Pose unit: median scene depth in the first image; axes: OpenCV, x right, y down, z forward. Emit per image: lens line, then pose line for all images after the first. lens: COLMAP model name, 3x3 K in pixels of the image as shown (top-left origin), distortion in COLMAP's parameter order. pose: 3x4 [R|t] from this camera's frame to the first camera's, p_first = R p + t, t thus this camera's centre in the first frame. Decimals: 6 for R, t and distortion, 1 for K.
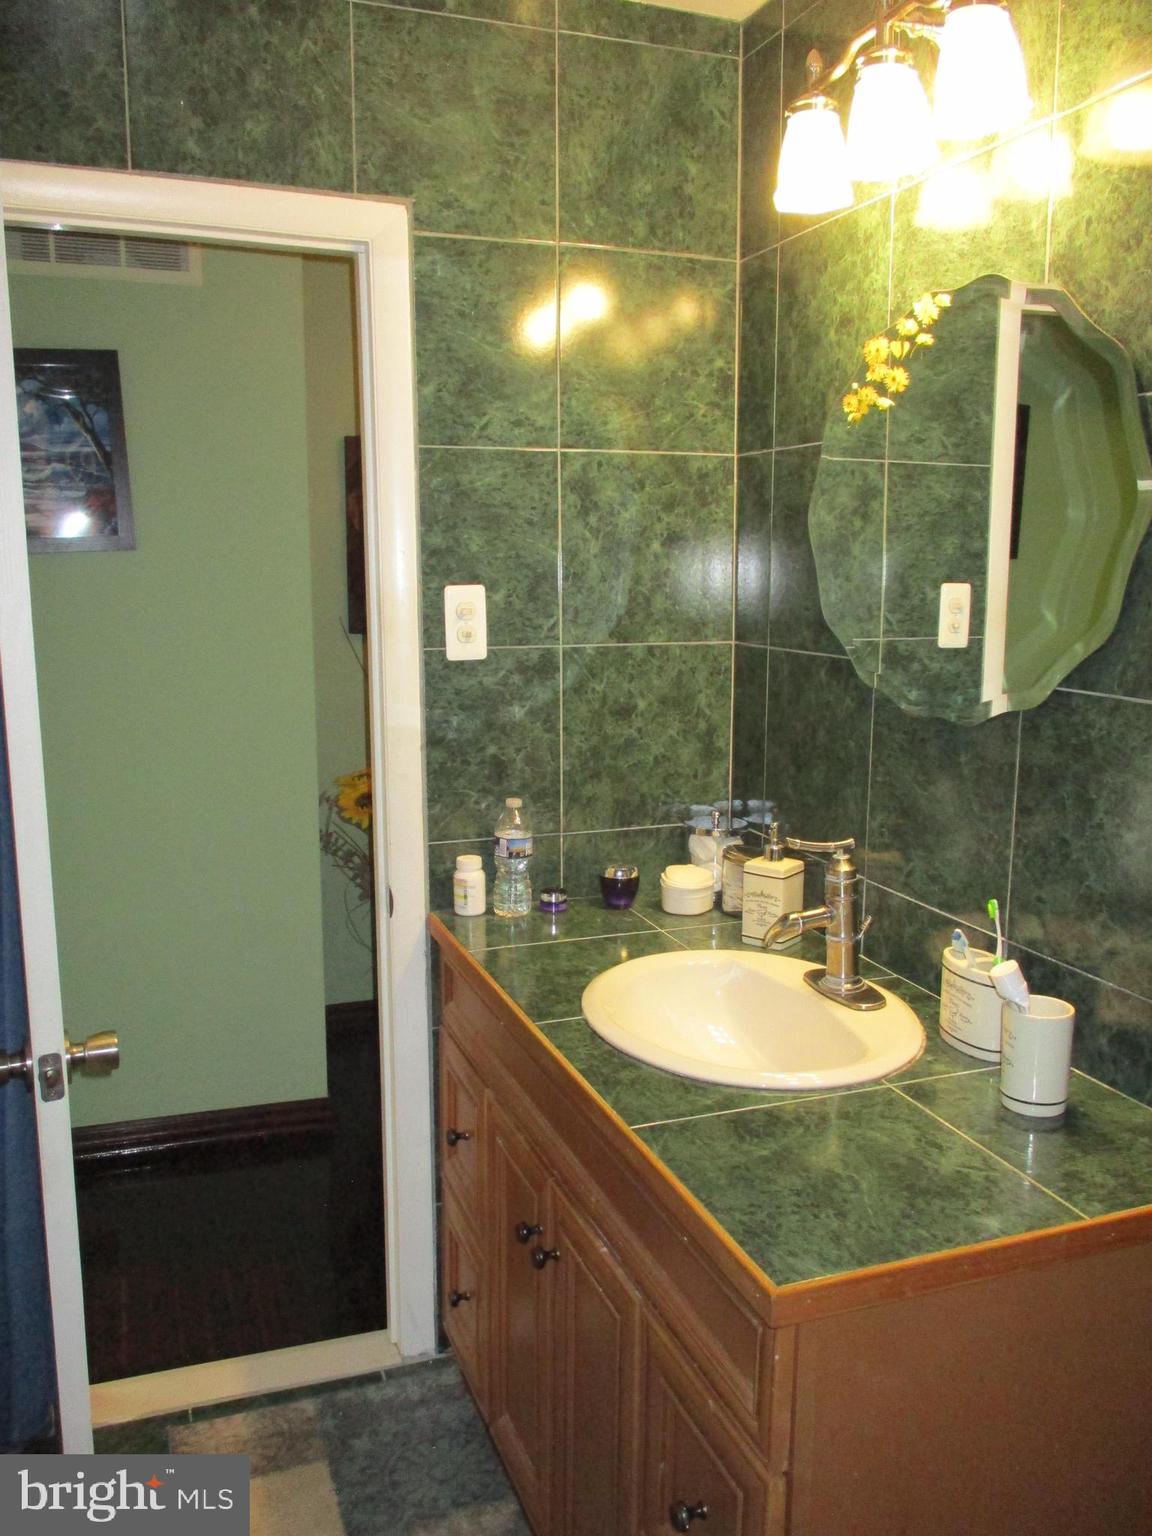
lens RADIAL K [[1303.0, 0, 579.7], [0, 1303.0, 775.5], [0, 0, 1]] dist [-0.006052, 0.008029]
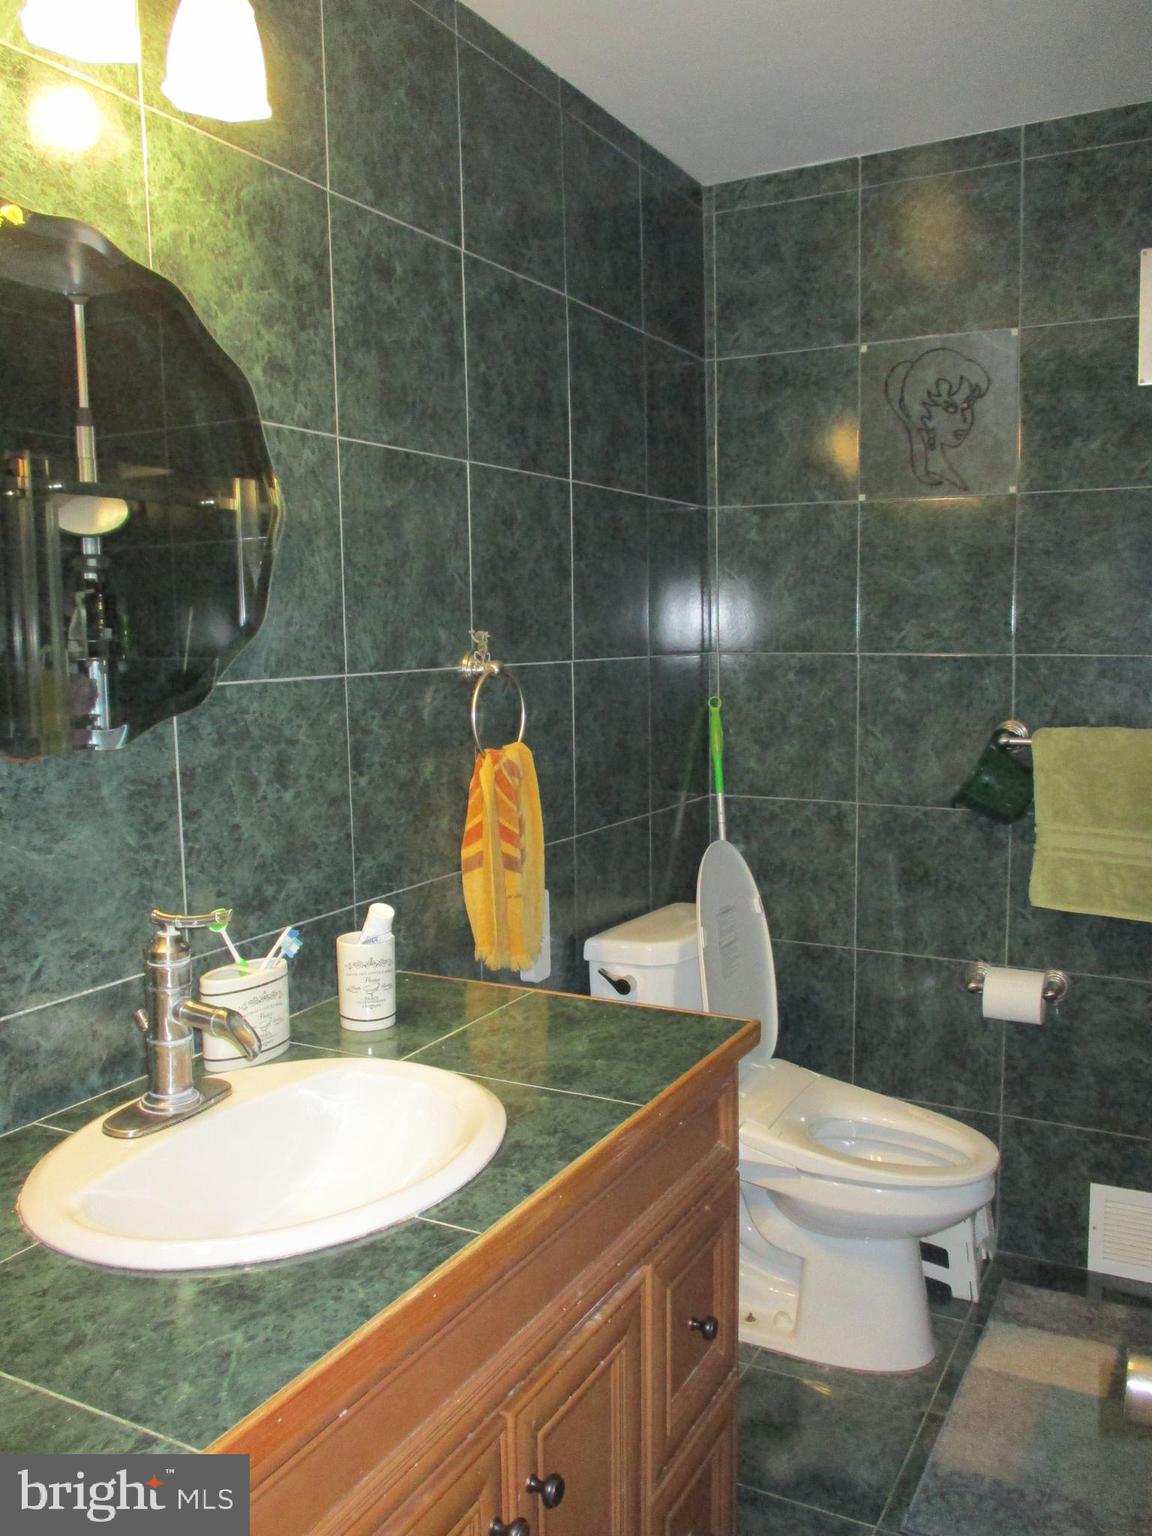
lens RADIAL K [[1303.0, 0, 579.3], [0, 1303.0, 760.5], [0, 0, 1]] dist [-0.006052, 0.008029]
pose [[-0.668549, -0.076035, 0.739771, -0.603671], [0.134505, 0.965990, 0.220841, -0.200869], [-0.731403, 0.247146, -0.635585, 1.488076]]
